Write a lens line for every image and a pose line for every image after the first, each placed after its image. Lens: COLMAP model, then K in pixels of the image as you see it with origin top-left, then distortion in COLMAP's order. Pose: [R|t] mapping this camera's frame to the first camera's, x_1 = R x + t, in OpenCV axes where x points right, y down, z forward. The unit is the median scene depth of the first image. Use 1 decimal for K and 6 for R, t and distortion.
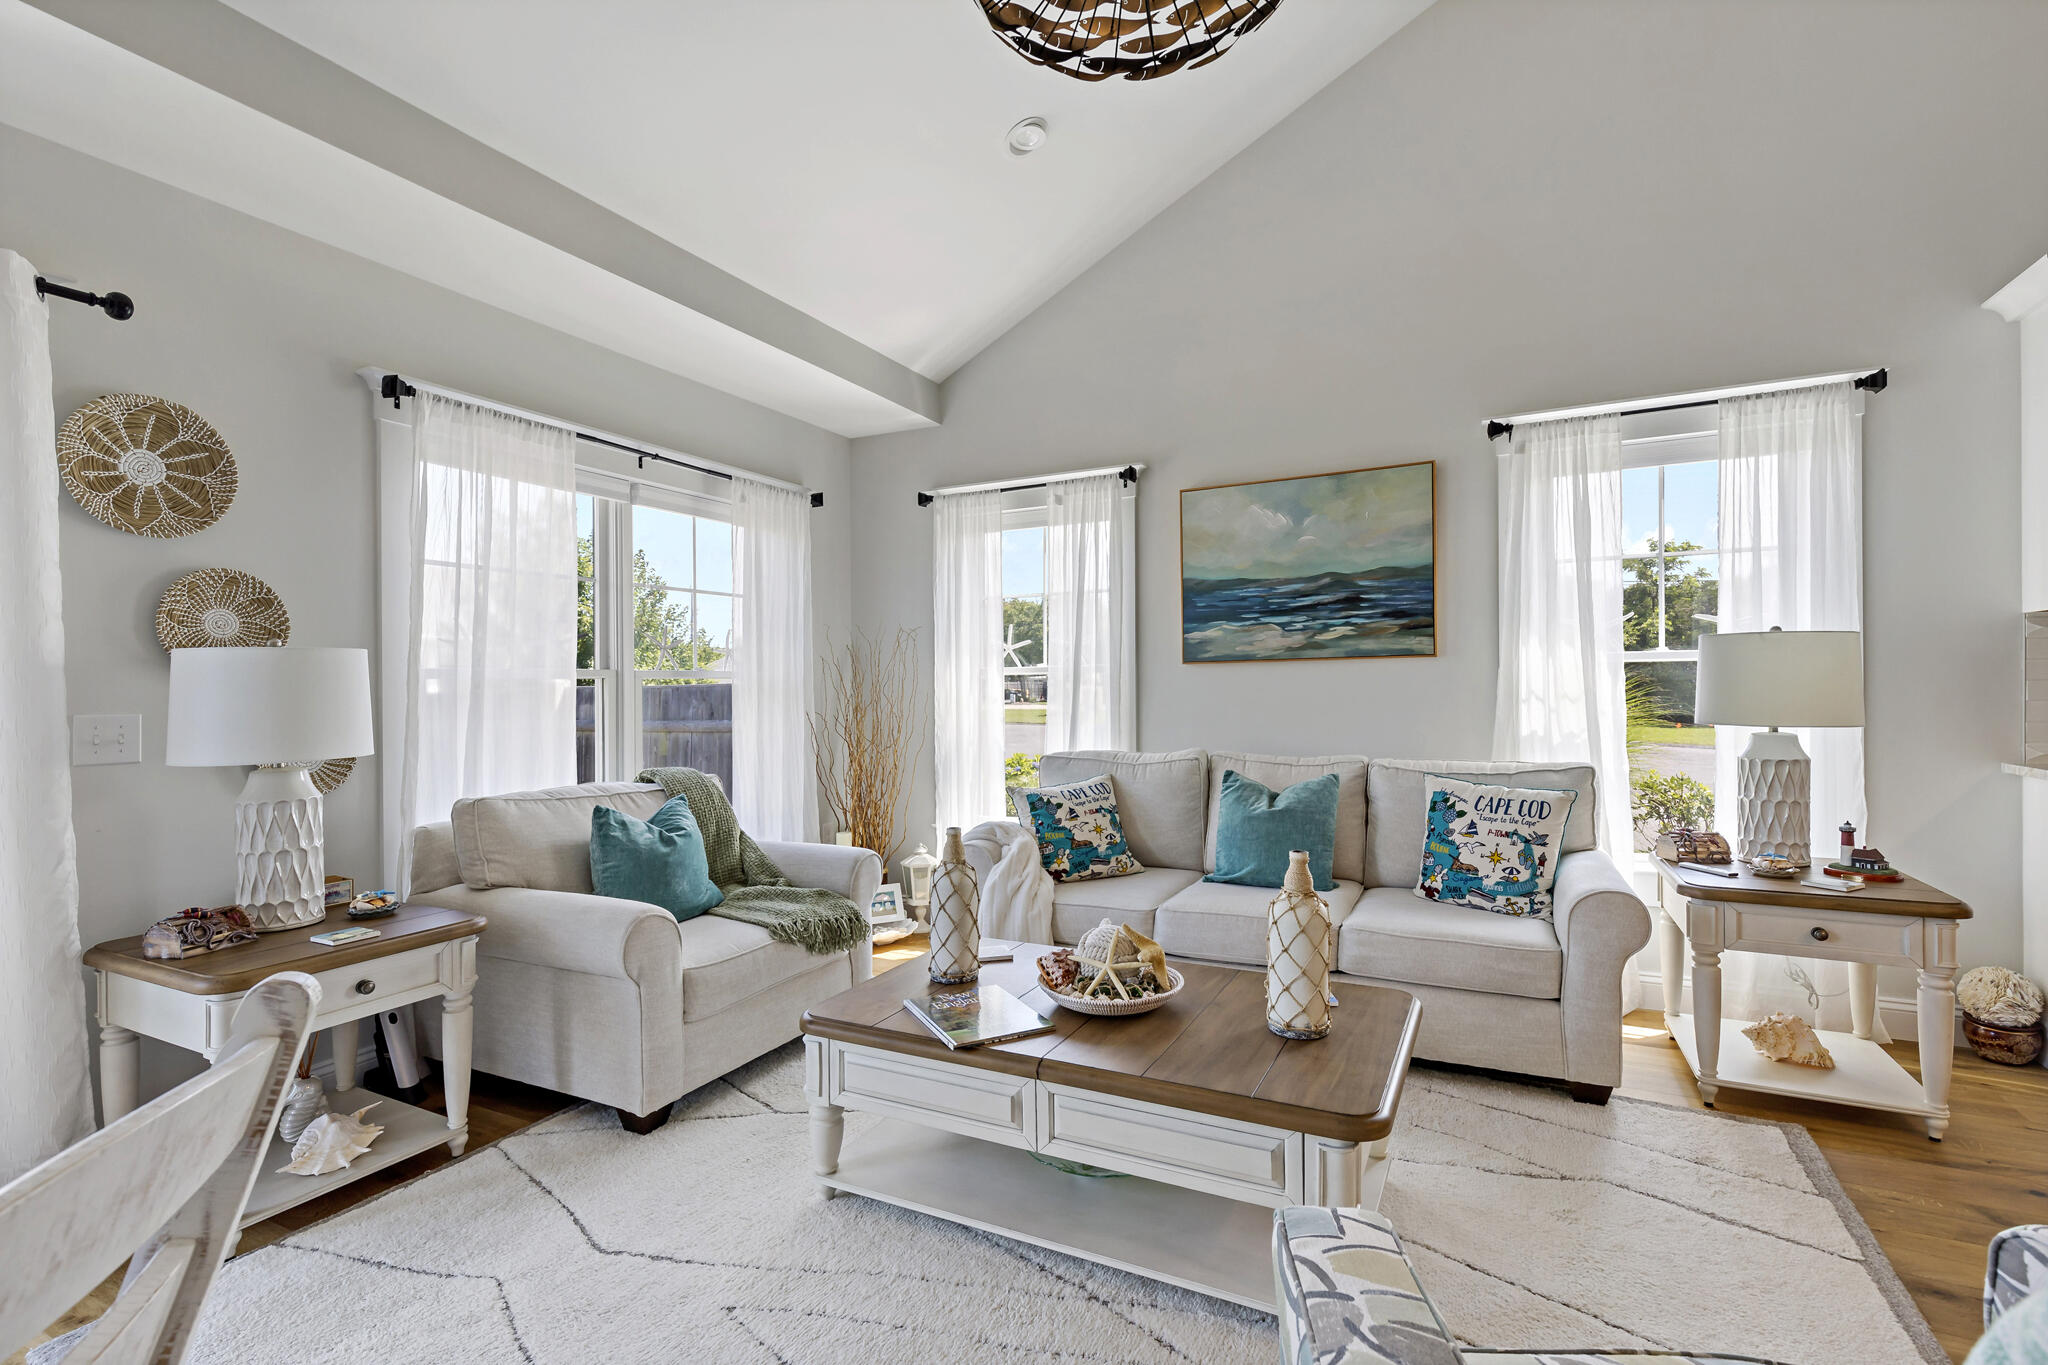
lens RADIAL K [[919.9, 0, 1024.0], [0, 919.9, 682.5], [0, 0, 1]] dist [-0.000097, -0.000691]
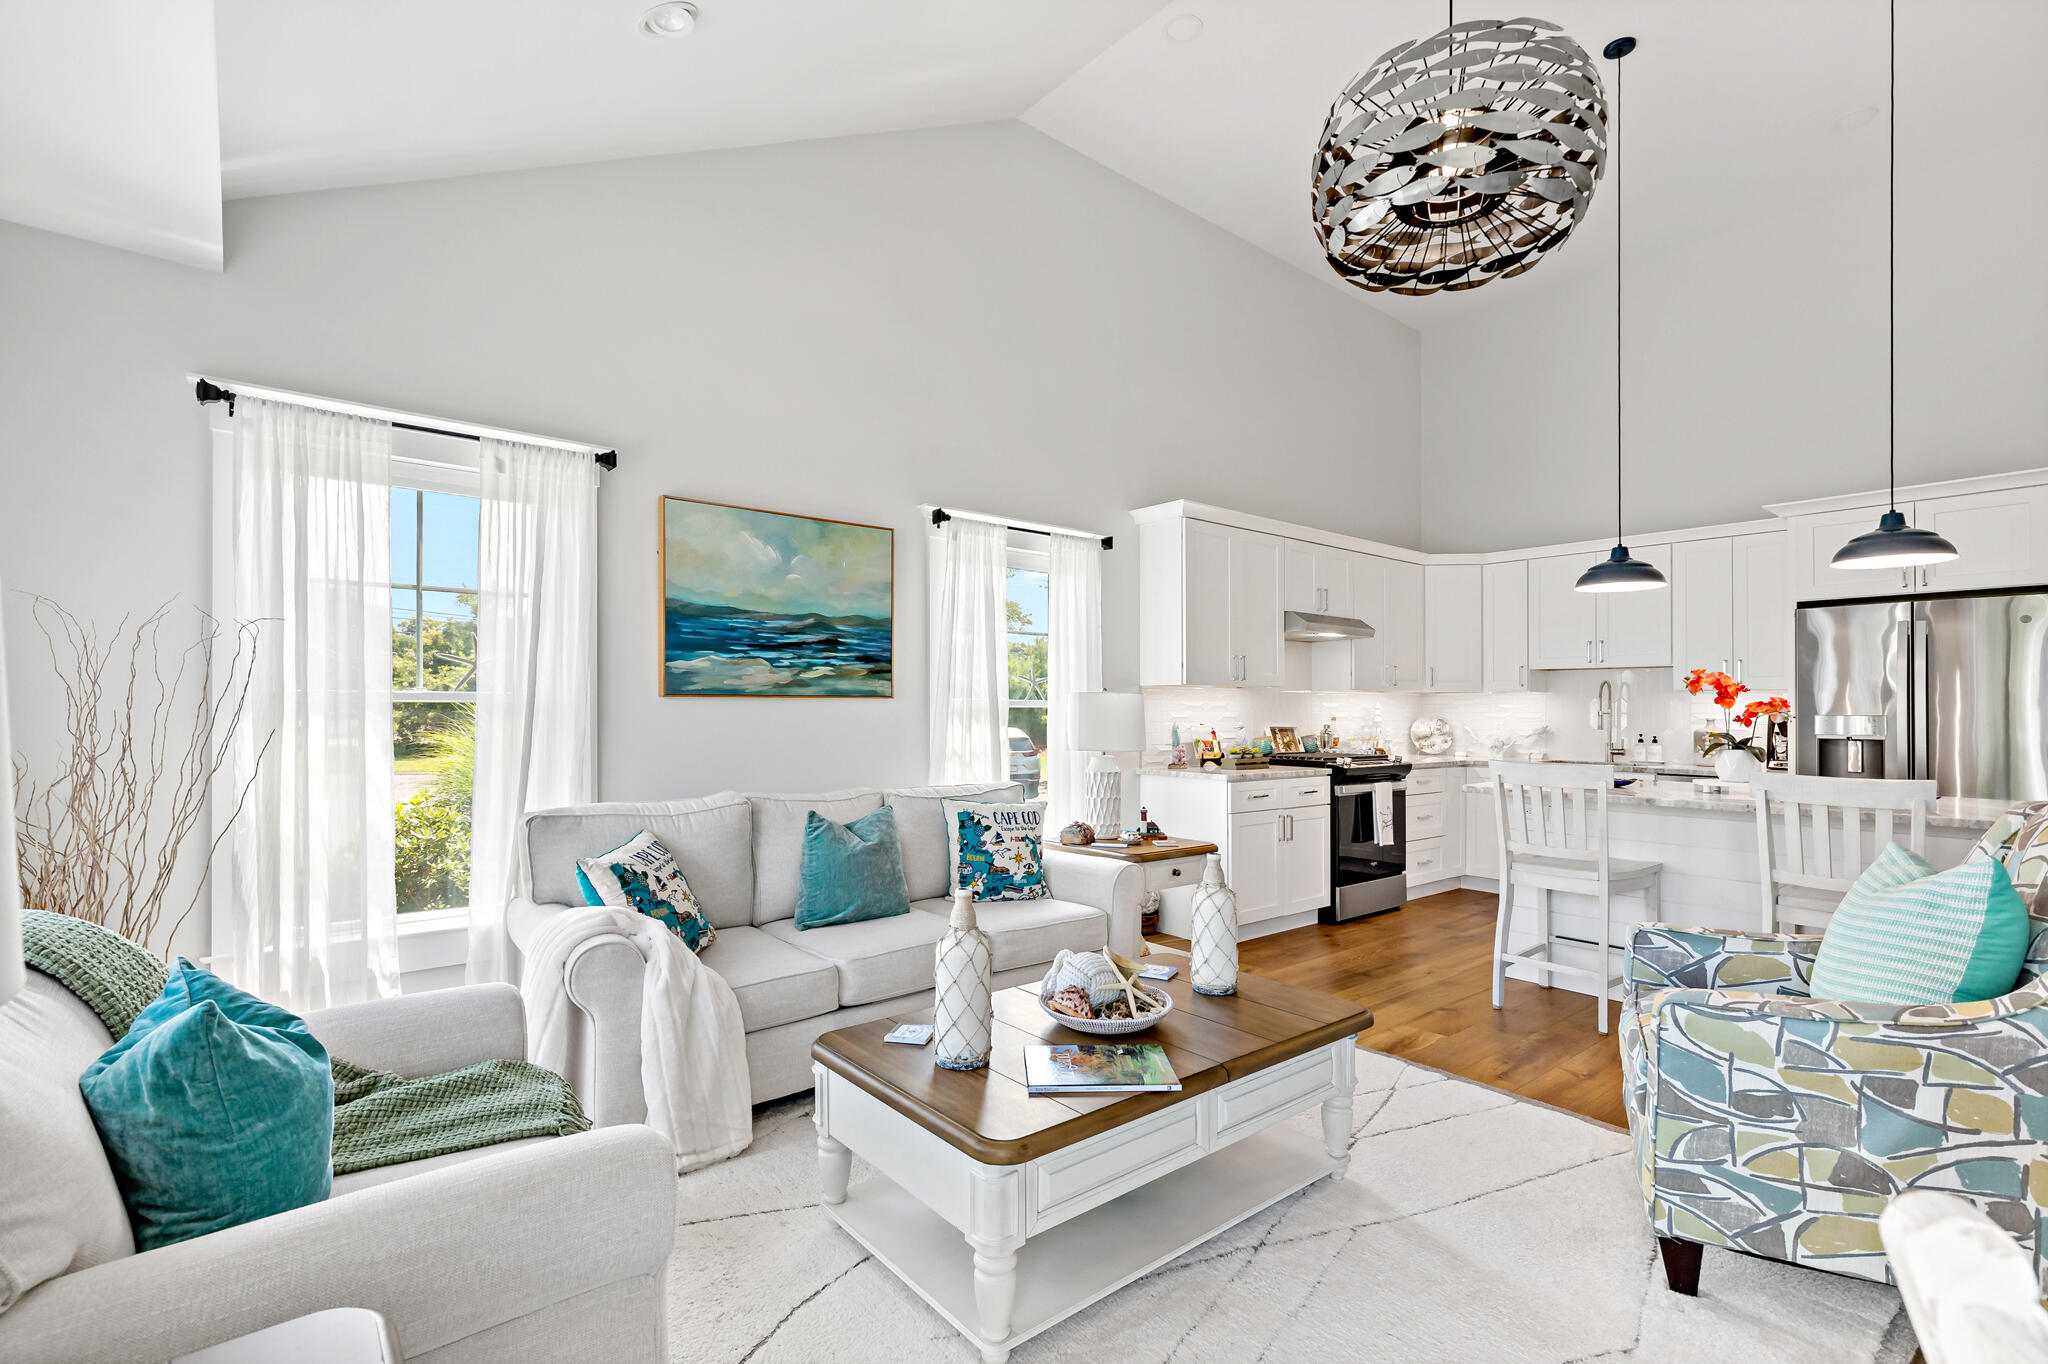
lens RADIAL K [[935.3, 0, 1024.7], [0, 935.3, 693.2], [0, 0, 1]] dist [0.008292, -0.000402]
pose [[0.396298, 0.031659, 0.917576, -0.599075], [-0.016590, 0.999489, -0.027320, -0.005349], [-0.917972, -0.004396, 0.396621, 0.402035]]
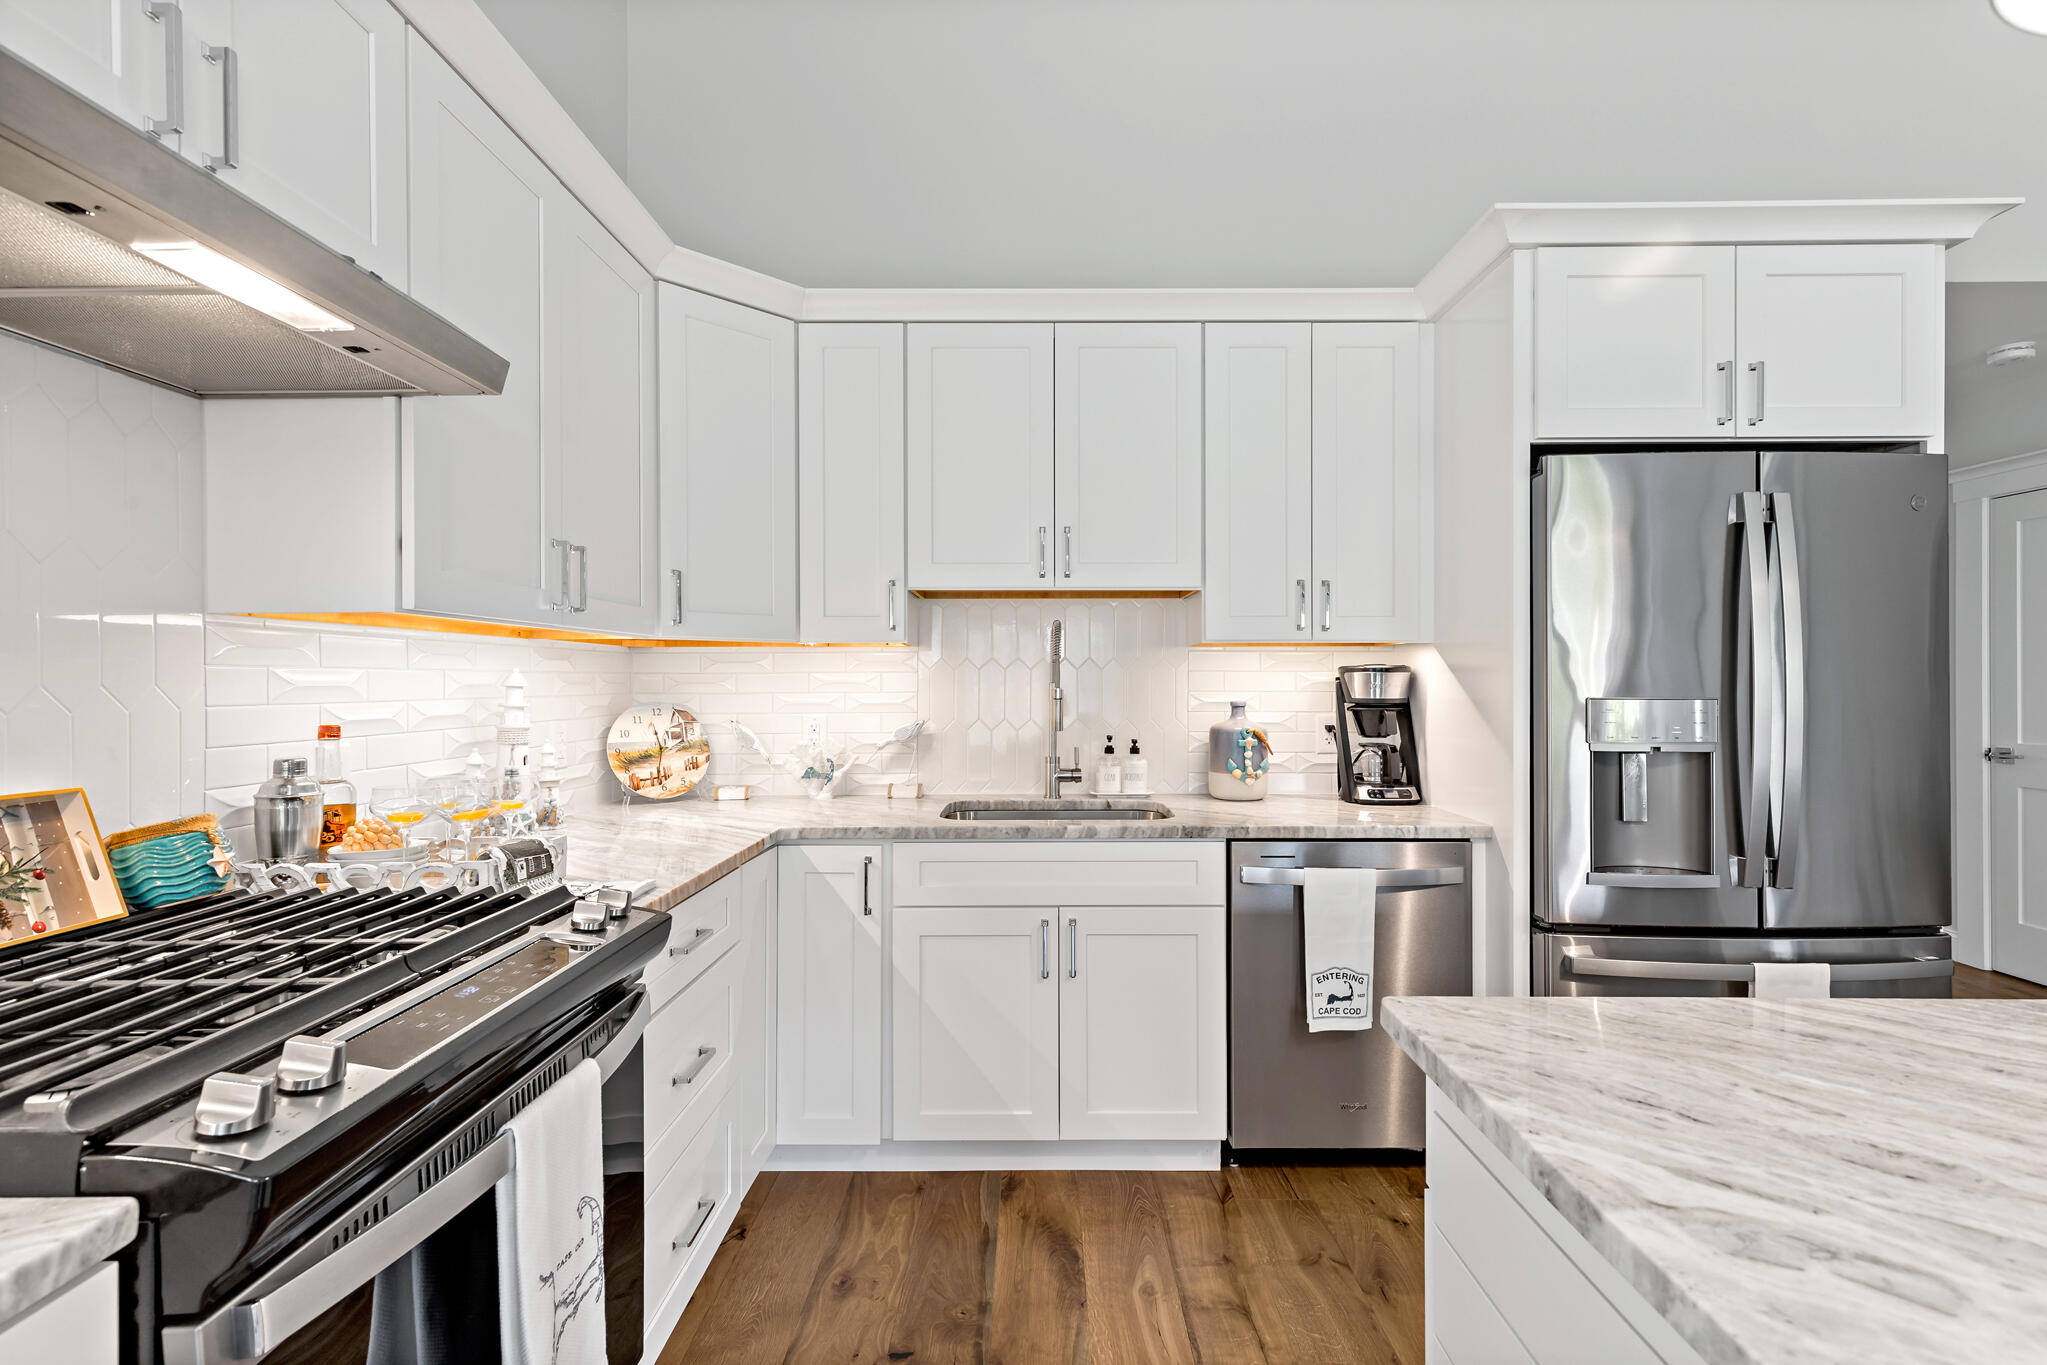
lens RADIAL K [[929.2, 0, 1036.2], [0, 929.2, 678.1], [0, 0, 1]] dist [0.009268, -0.000630]
pose [[-0.453023, 0.014849, 0.891375, 0.814243], [0.002190, 0.999877, -0.015544, -0.035512], [-0.891496, -0.005090, -0.453000, 0.474720]]
